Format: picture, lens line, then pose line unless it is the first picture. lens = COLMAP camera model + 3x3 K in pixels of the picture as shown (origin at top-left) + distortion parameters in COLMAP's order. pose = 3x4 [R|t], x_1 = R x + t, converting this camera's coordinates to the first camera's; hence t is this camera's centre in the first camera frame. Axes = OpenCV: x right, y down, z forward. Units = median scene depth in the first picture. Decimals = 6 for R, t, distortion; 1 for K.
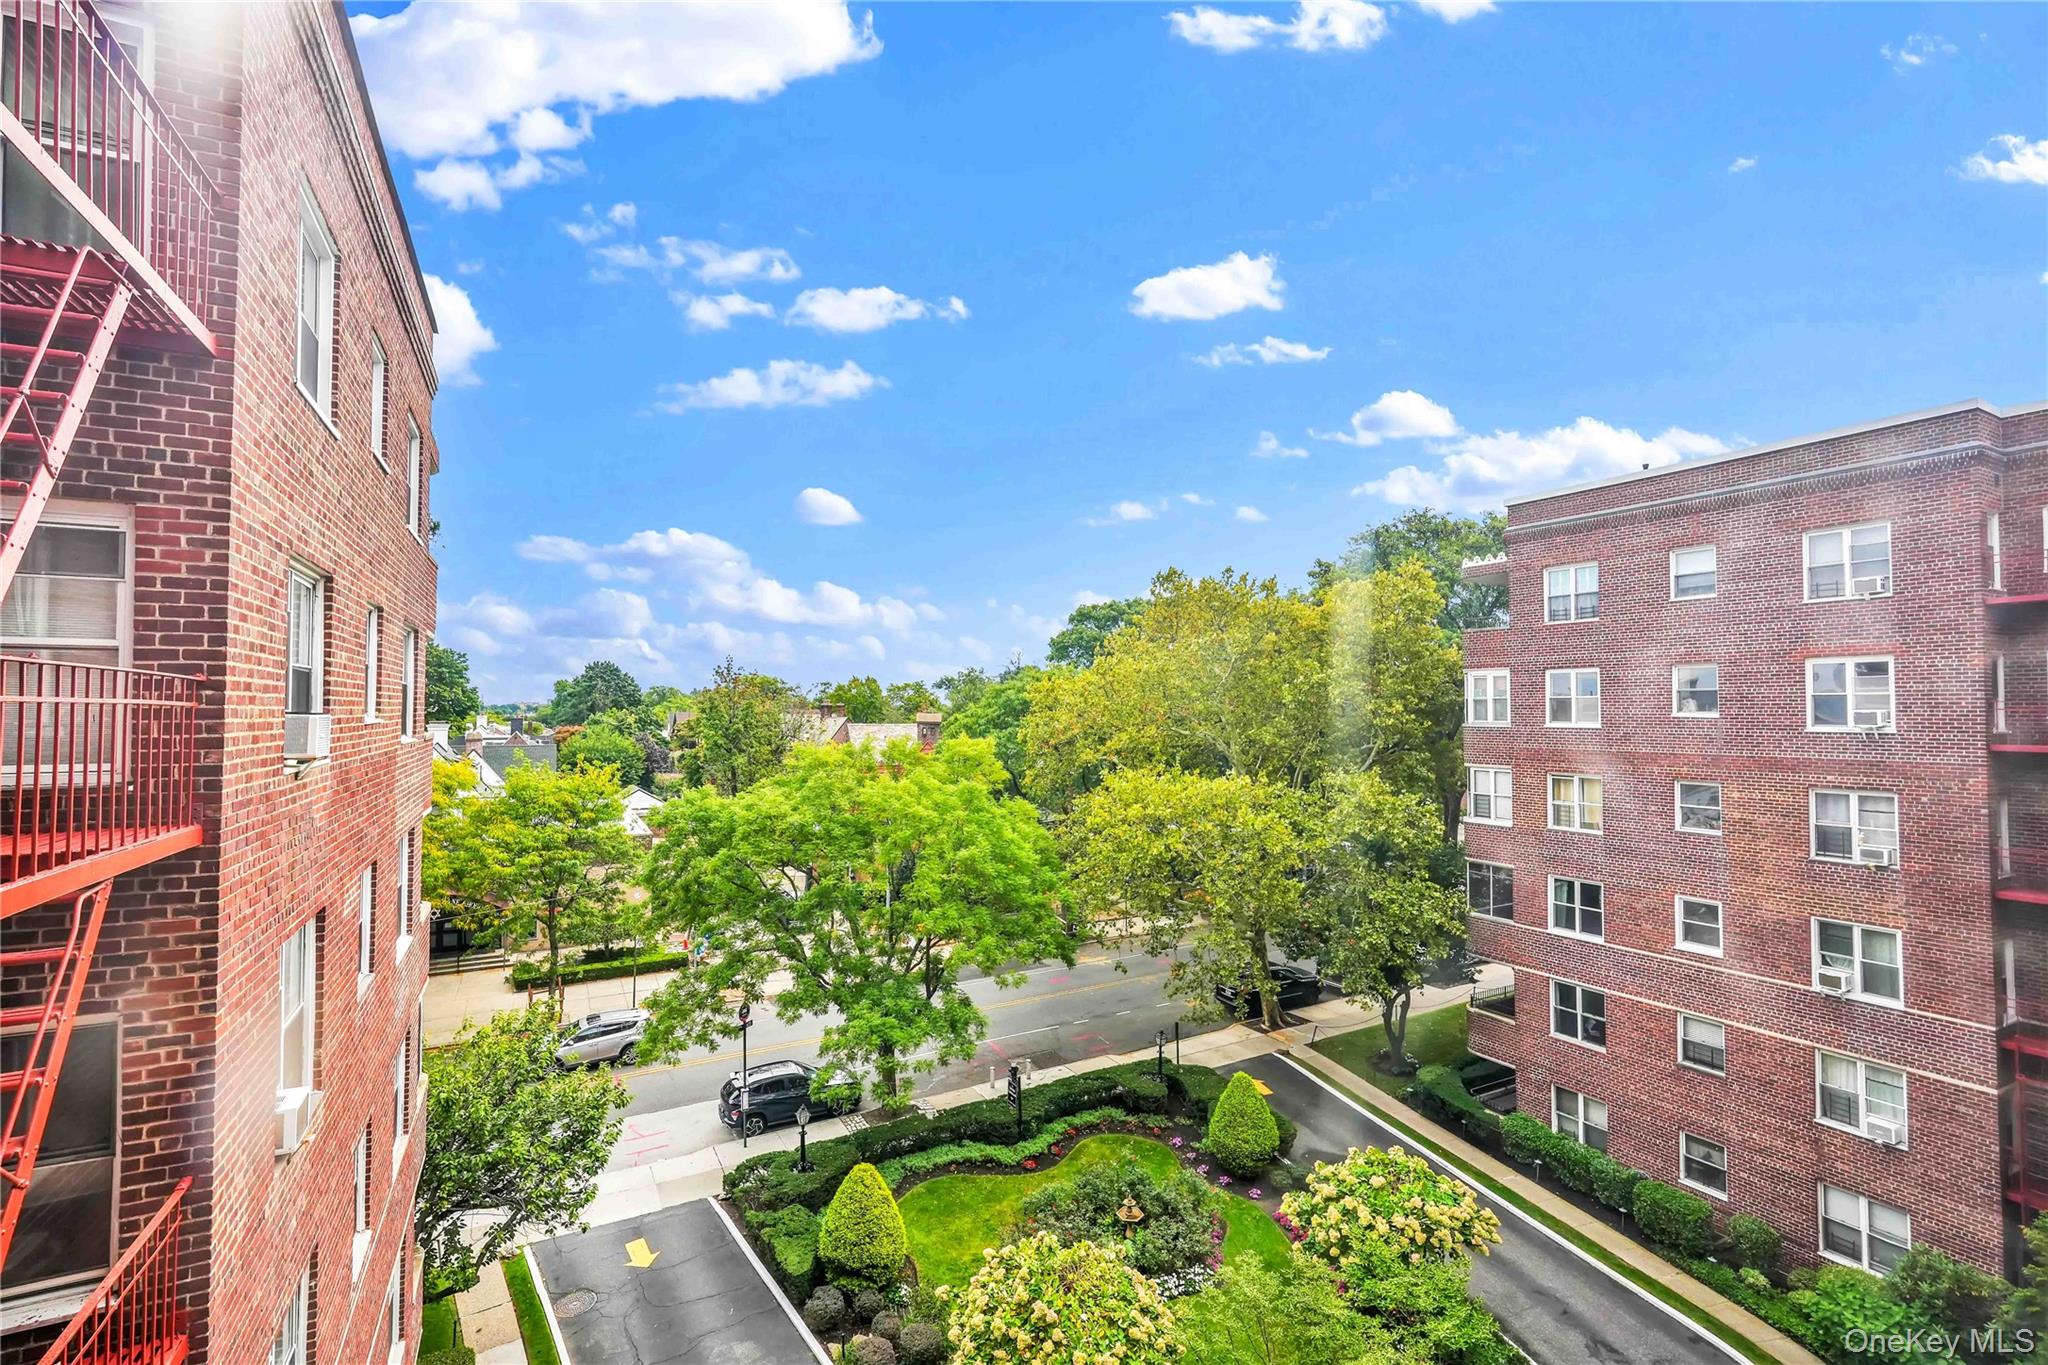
lens RADIAL K [[914.2, 0, 1020.7], [0, 914.2, 683.9], [0, 0, 1]] dist [-0.017662, 0.009413]
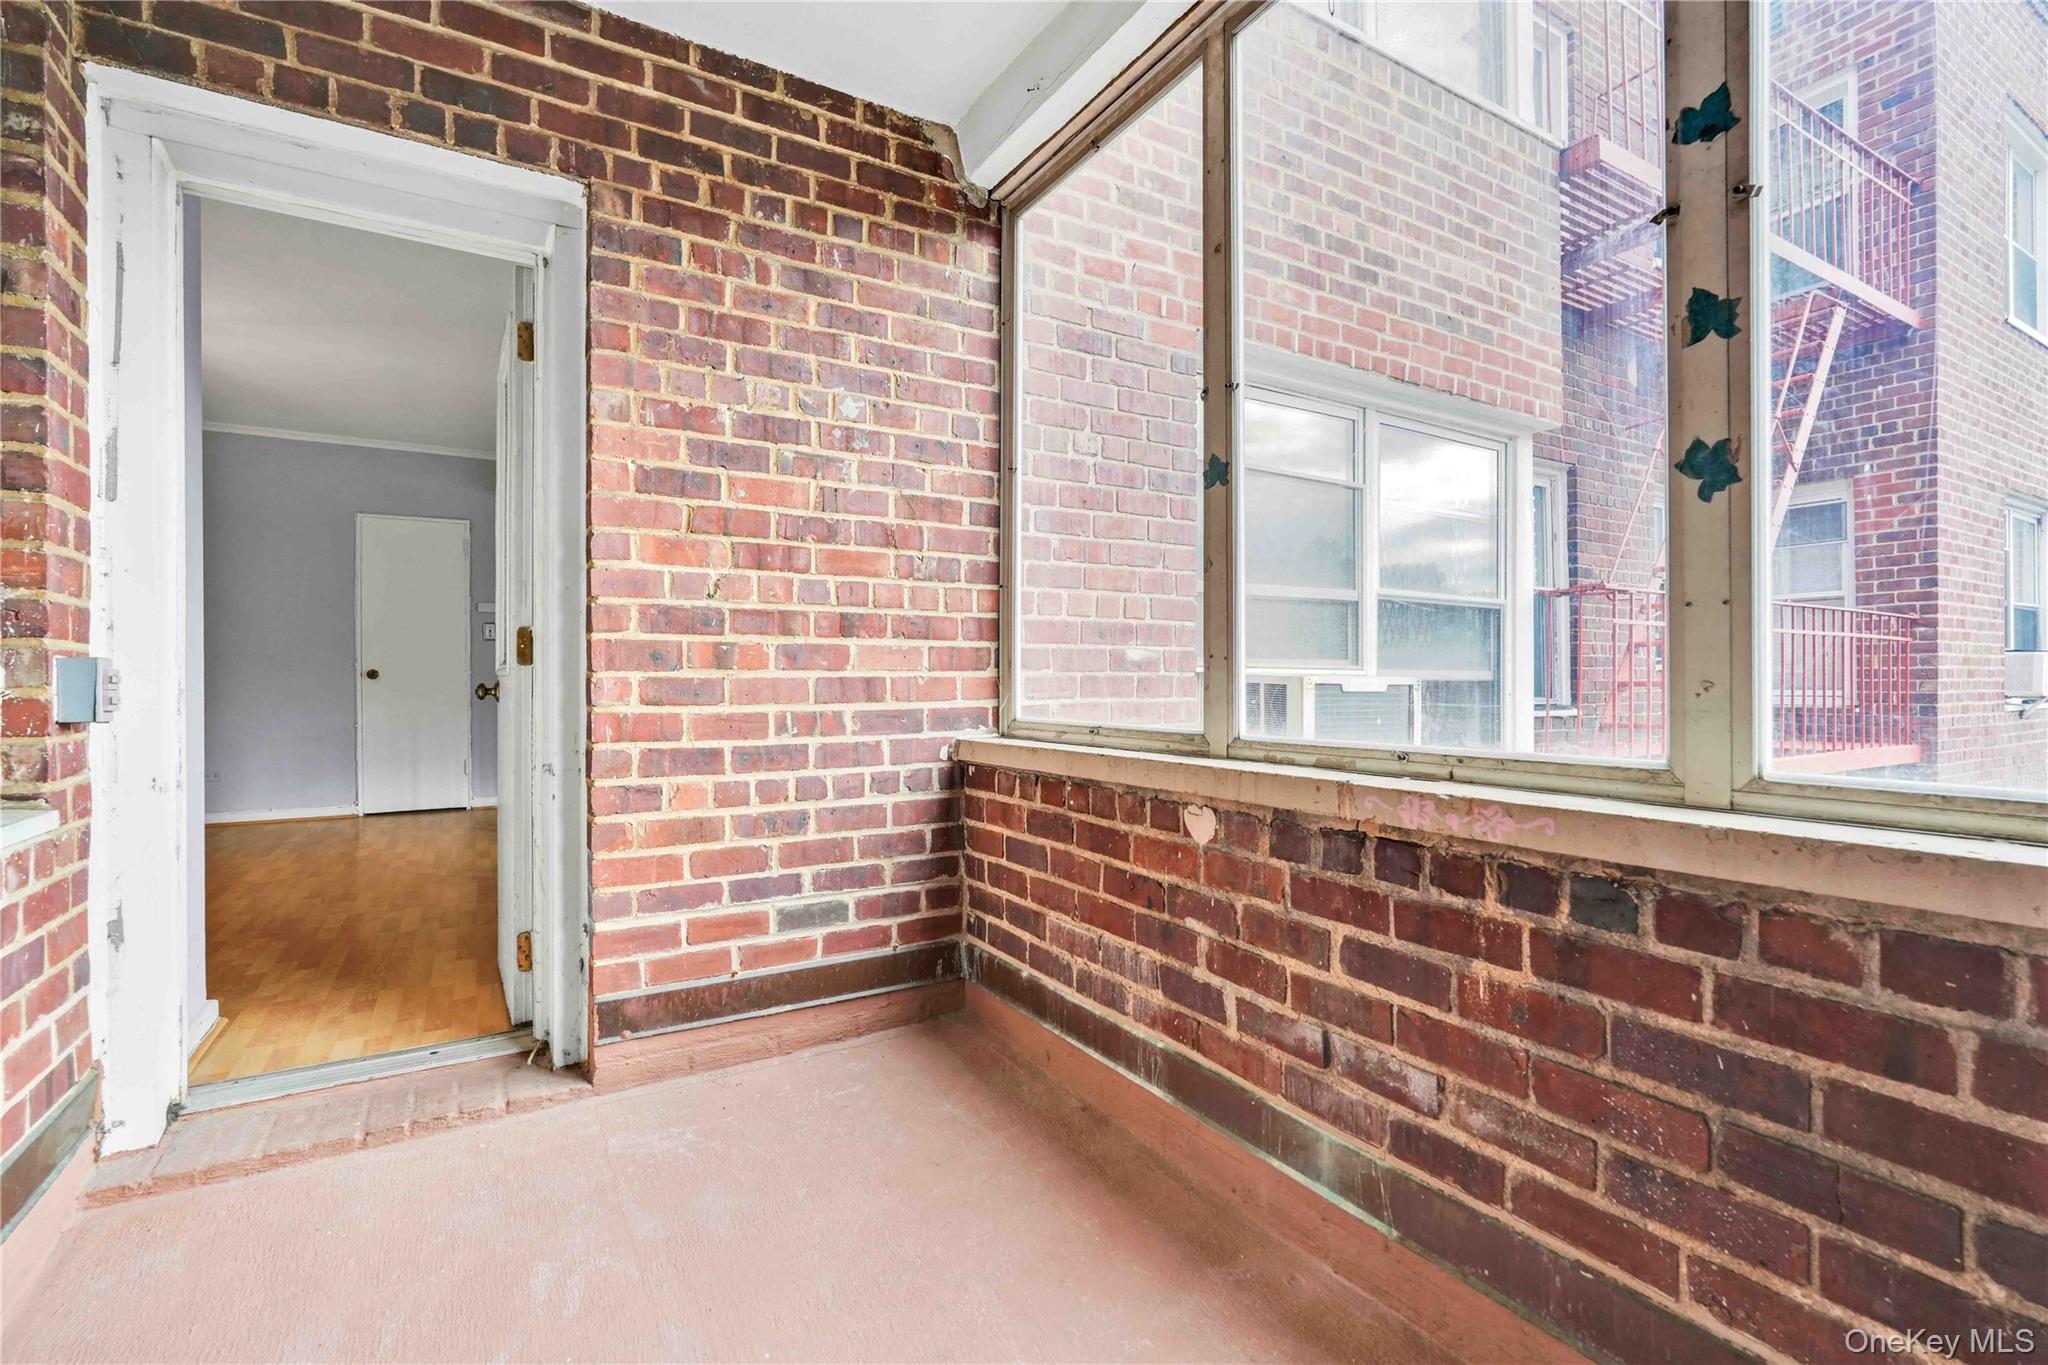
lens RADIAL K [[914.2, 0, 1020.7], [0, 914.2, 683.9], [0, 0, 1]] dist [-0.017662, 0.009413]
pose [[0.050637, -0.000869, -0.998717, 0.169185], [0.034059, 0.999419, 0.000857, 0.036840], [0.998136, -0.034059, 0.050638, -0.173777]]
